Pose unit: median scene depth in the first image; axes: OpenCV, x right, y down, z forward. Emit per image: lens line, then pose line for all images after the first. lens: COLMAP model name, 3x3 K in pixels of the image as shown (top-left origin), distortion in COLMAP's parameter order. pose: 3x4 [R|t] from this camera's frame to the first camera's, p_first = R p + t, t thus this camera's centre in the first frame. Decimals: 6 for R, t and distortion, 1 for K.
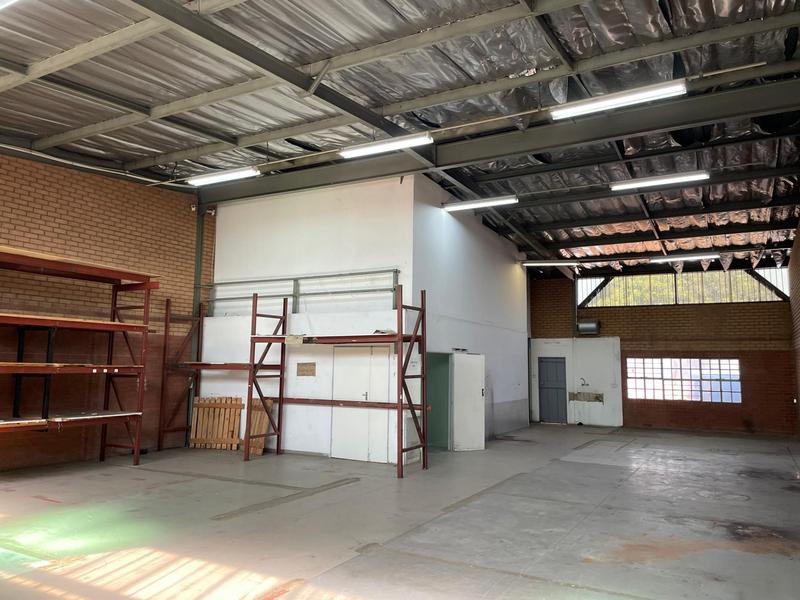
lens RADIAL K [[614.1, 0, 400.0], [0, 614.1, 300.0], [0, 0, 1]] dist [0.001882, -0.006694]
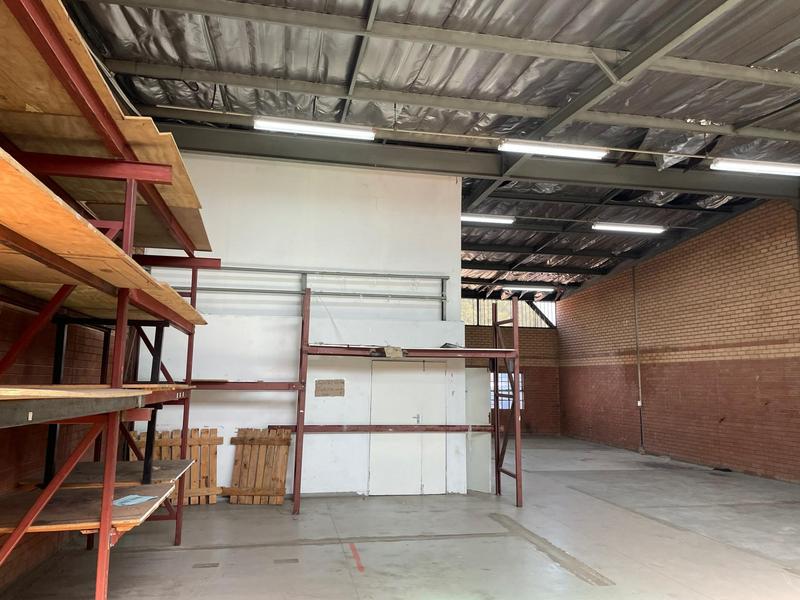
lens RADIAL K [[598.7, 0, 399.7], [0, 598.7, 295.1], [0, 0, 1]] dist [0.003644, -0.001660]
pose [[0.758876, 0.087147, 0.645378, -0.568146], [-0.071344, 0.996166, -0.050624, 0.024499], [-0.647316, -0.007626, 0.762184, 0.335277]]
